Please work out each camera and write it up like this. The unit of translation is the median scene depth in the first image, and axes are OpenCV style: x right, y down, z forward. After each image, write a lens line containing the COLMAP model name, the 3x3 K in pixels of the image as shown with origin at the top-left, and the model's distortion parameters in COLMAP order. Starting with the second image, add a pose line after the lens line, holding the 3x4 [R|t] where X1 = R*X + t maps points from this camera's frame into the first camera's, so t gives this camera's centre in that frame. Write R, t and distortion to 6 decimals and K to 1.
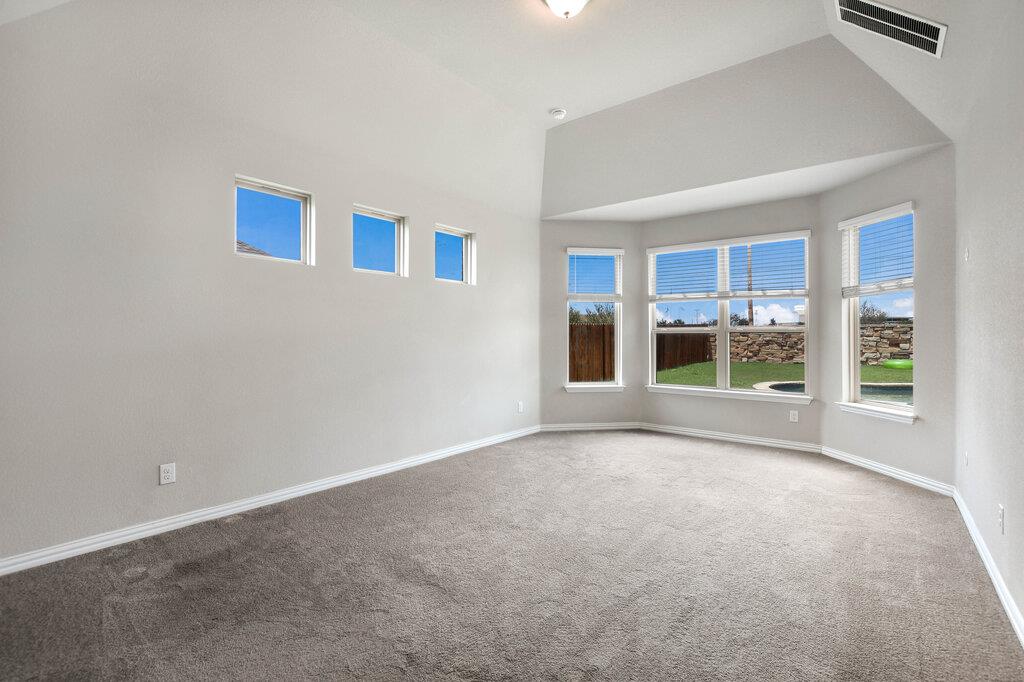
lens RADIAL K [[456.5, 0, 508.6], [0, 456.5, 345.1], [0, 0, 1]] dist [-0.023143, 0.000185]
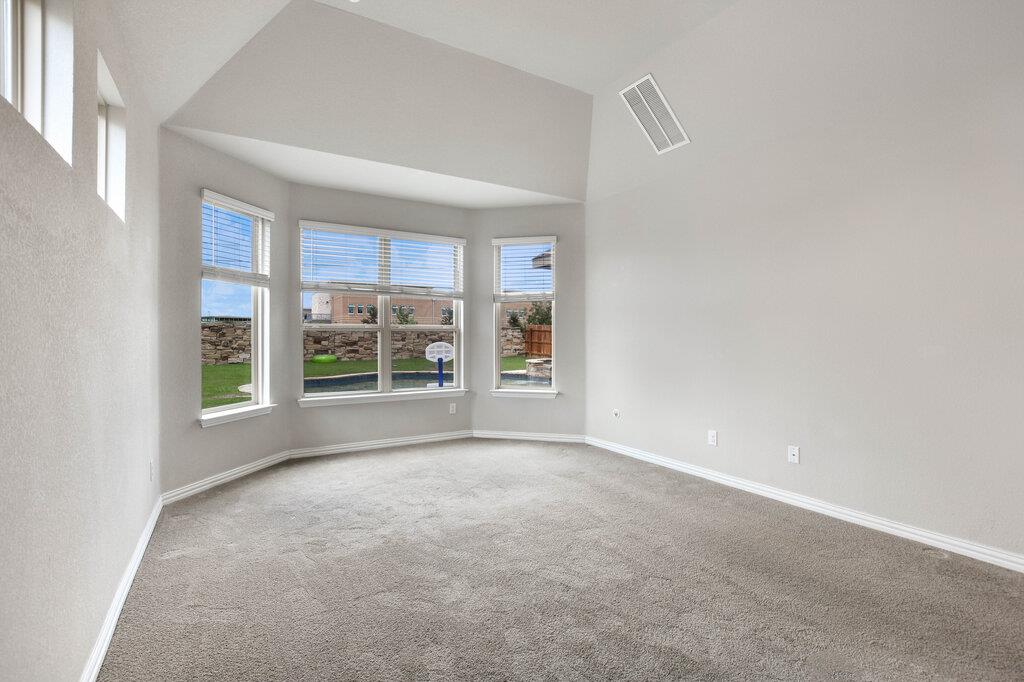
lens RADIAL K [[477.8, 0, 512.0], [0, 477.8, 341.0], [0, 0, 1]] dist [0.000203, 0.000013]
pose [[0.323958, -0.012336, 0.945991, -0.346413], [0.018166, 0.999812, 0.006817, -0.007989], [-0.945897, 0.014977, 0.324121, 0.423067]]
